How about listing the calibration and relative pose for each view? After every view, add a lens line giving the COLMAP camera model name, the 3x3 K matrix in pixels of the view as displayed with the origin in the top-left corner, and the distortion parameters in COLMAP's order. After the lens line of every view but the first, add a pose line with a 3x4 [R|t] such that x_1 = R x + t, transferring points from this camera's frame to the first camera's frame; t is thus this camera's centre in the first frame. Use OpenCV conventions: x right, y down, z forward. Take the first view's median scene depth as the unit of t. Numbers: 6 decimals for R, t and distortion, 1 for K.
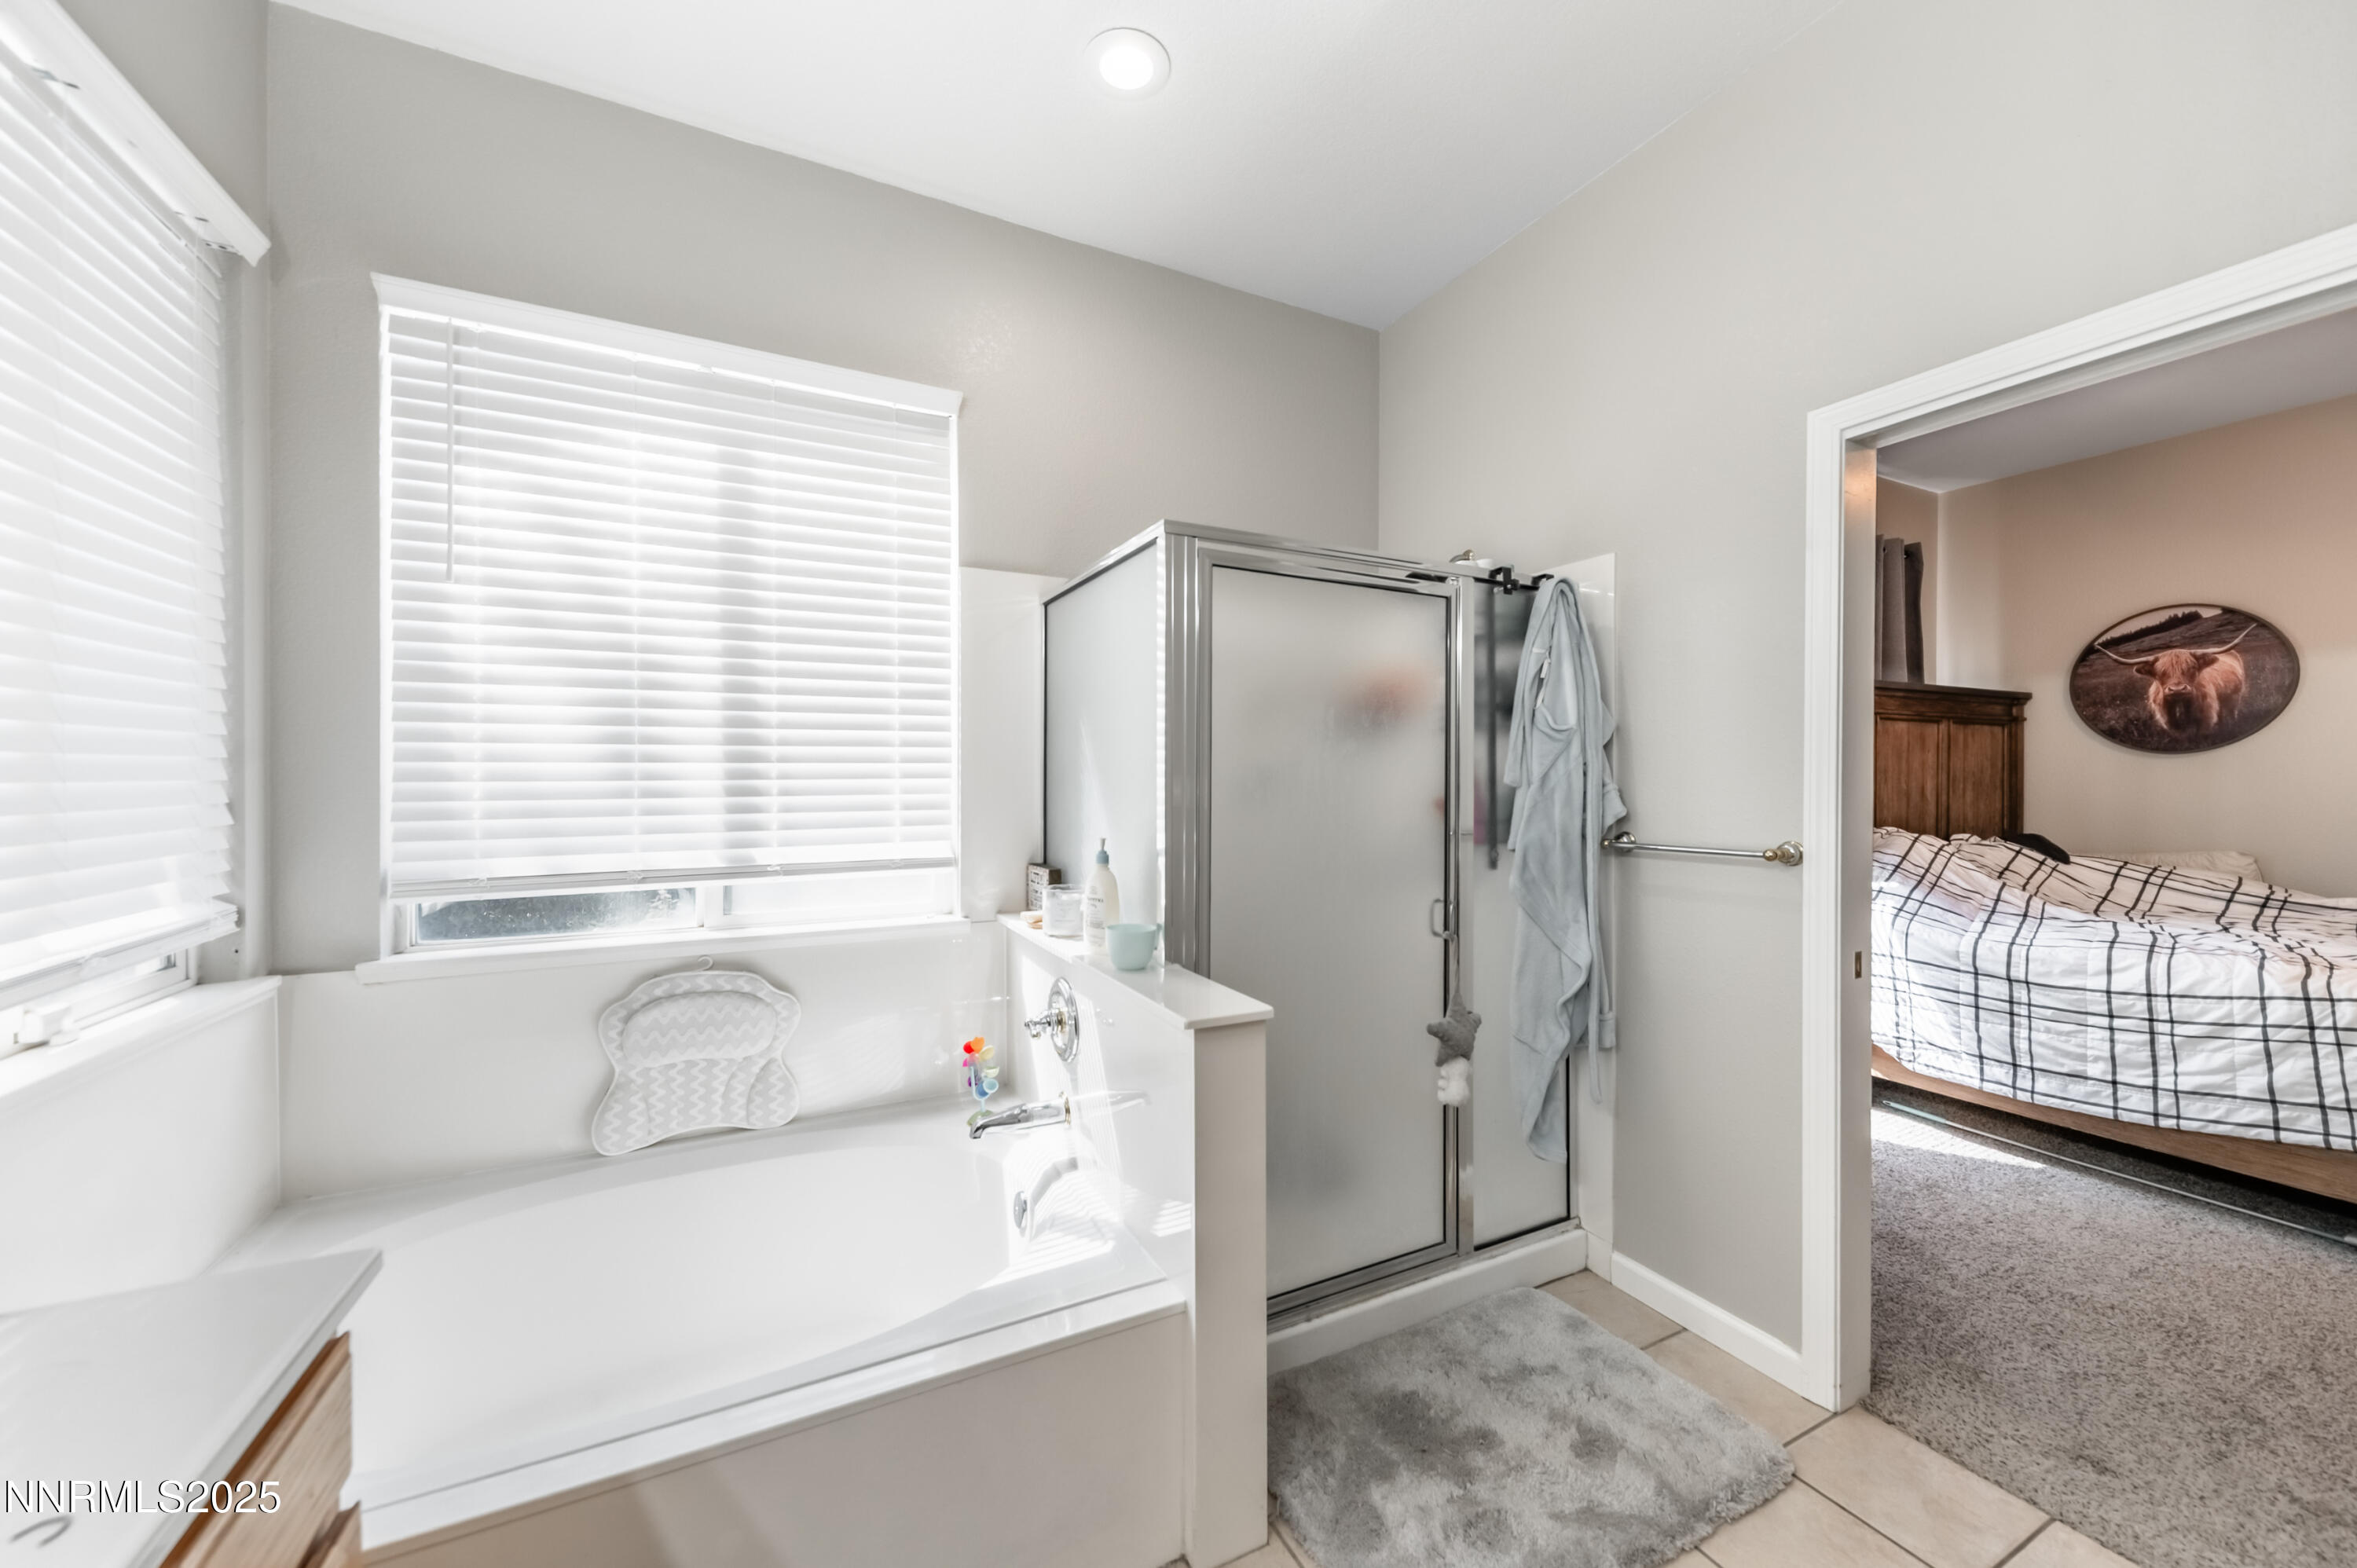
lens RADIAL K [[826.6, 0, 1164.4], [0, 826.6, 777.3], [0, 0, 1]] dist [0.019734, -0.005537]
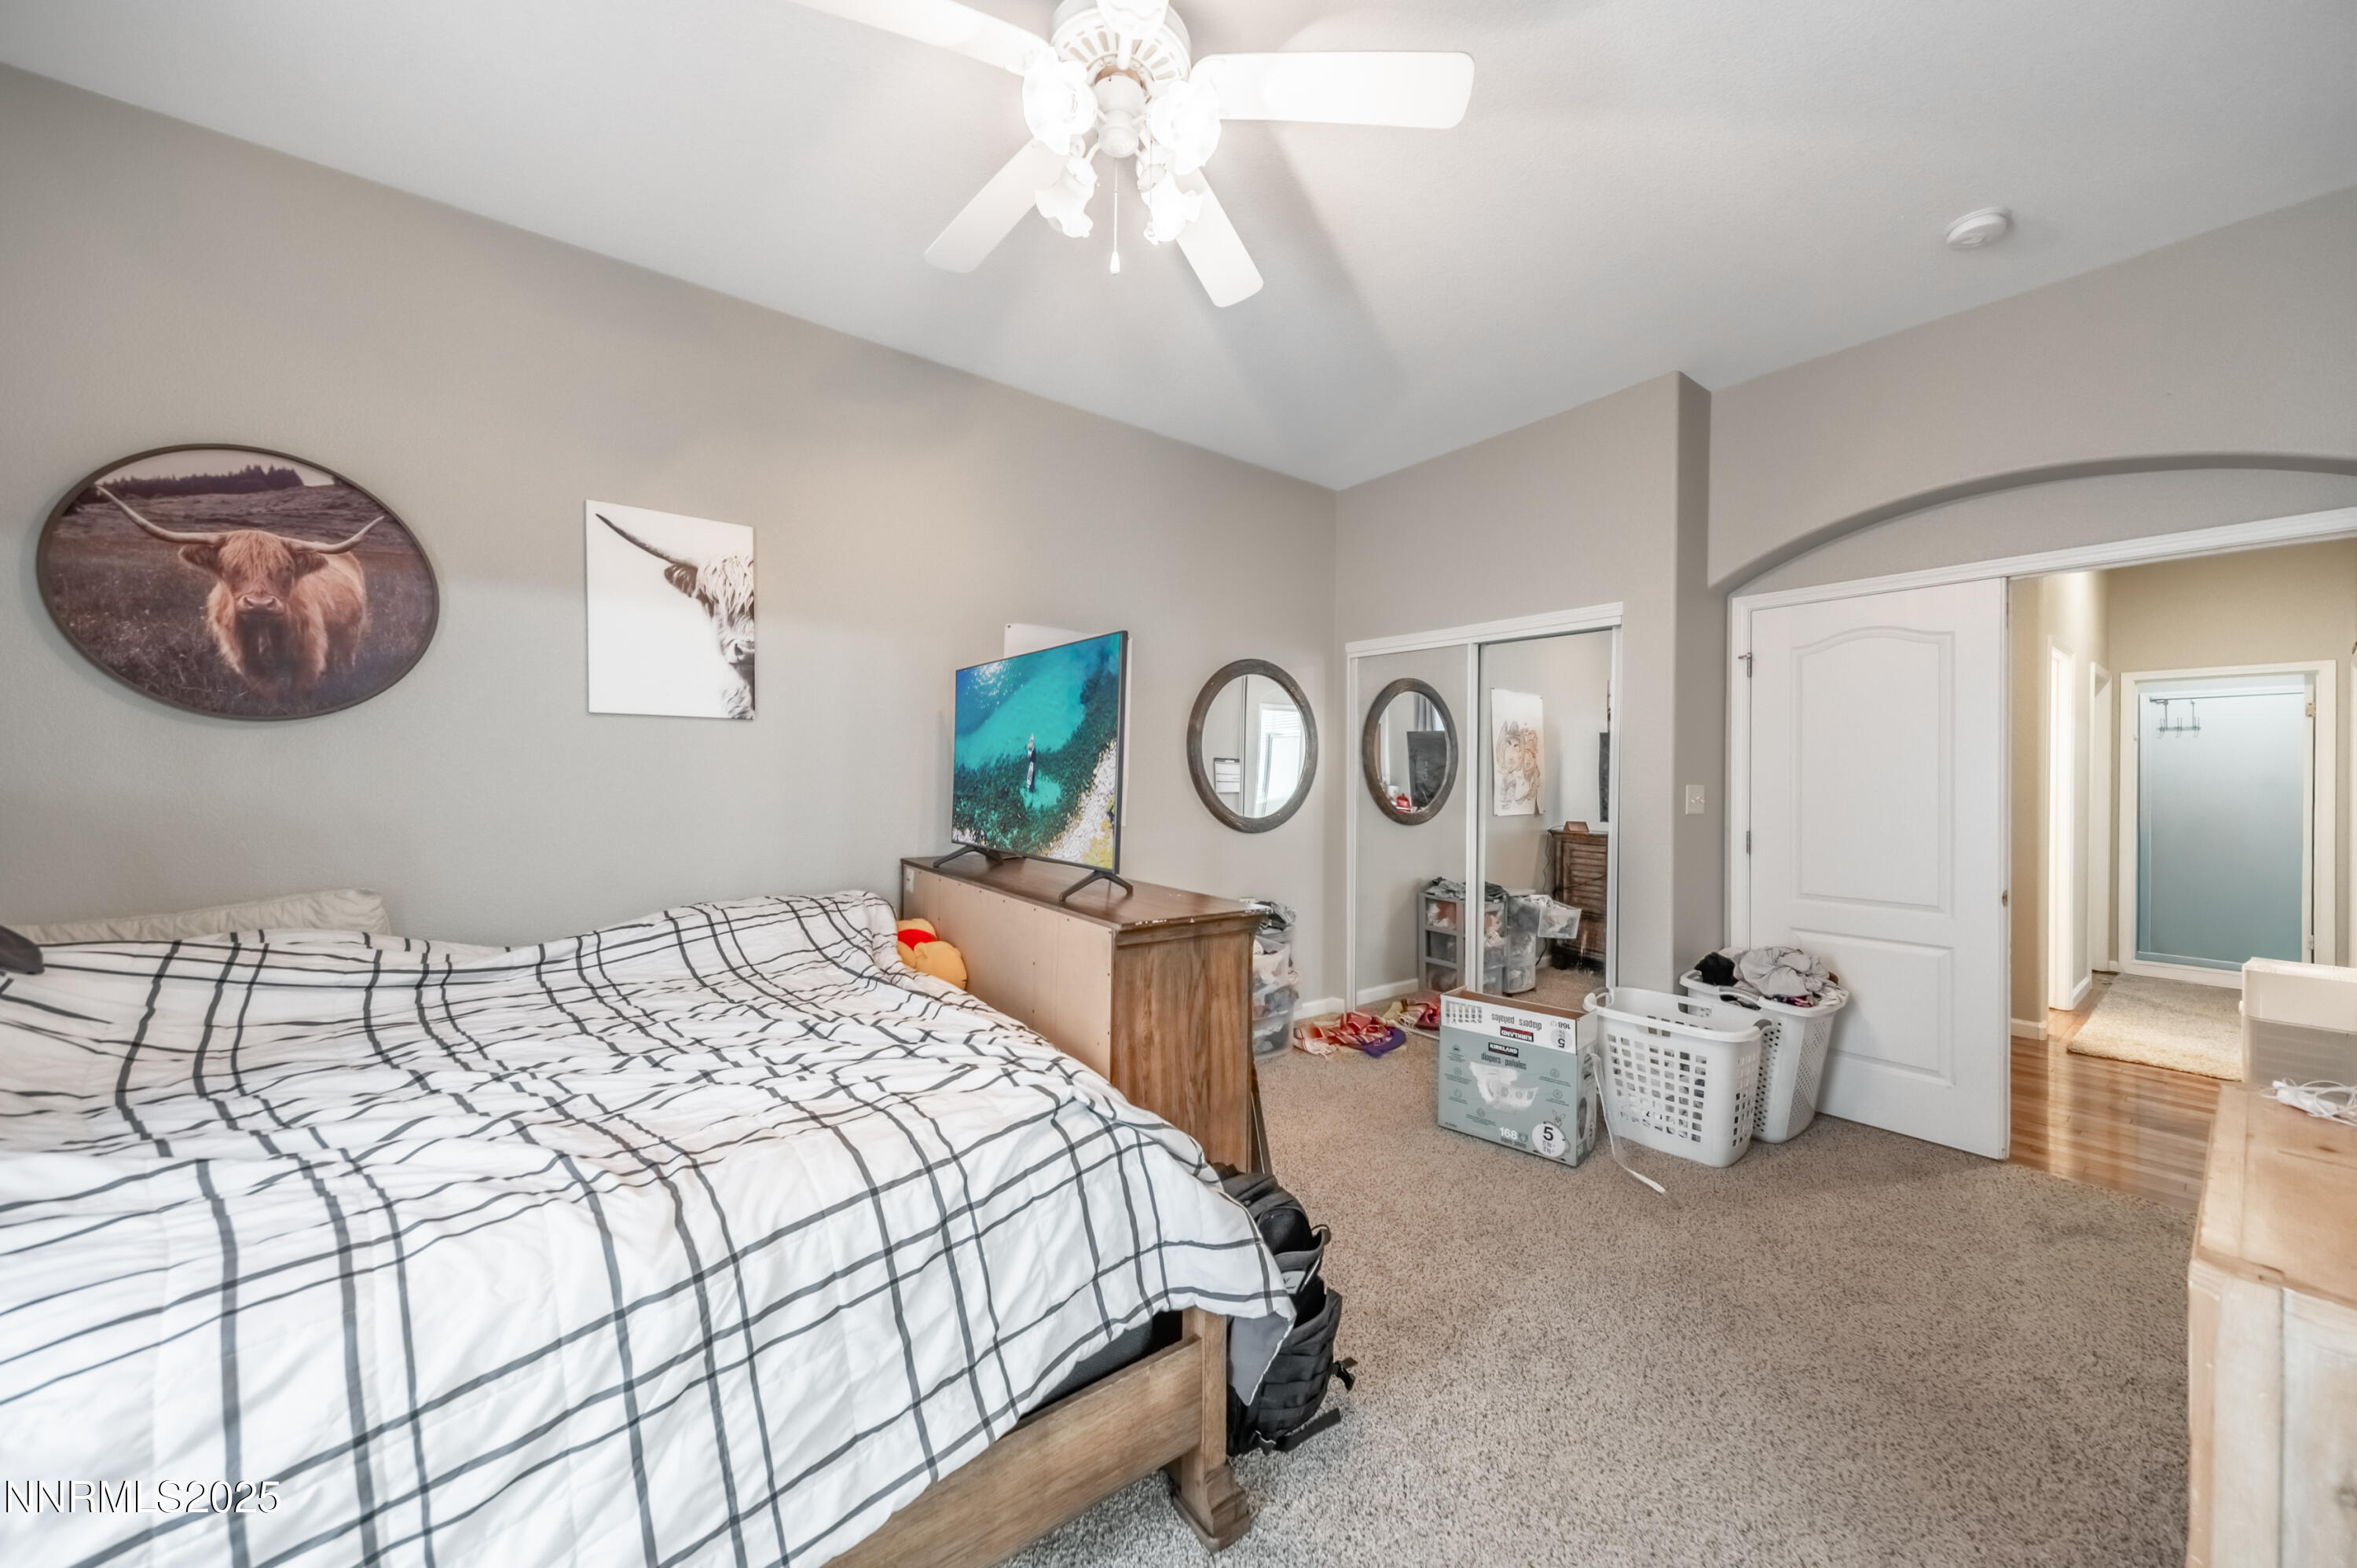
lens RADIAL K [[826.6, 0, 1164.4], [0, 826.6, 777.3], [0, 0, 1]] dist [0.019734, -0.005537]
pose [[-0.196382, -0.004439, 0.980517, 0.566049], [-0.011334, 0.999933, 0.002257, 0.001024], [-0.980462, -0.010670, -0.196419, 0.542447]]
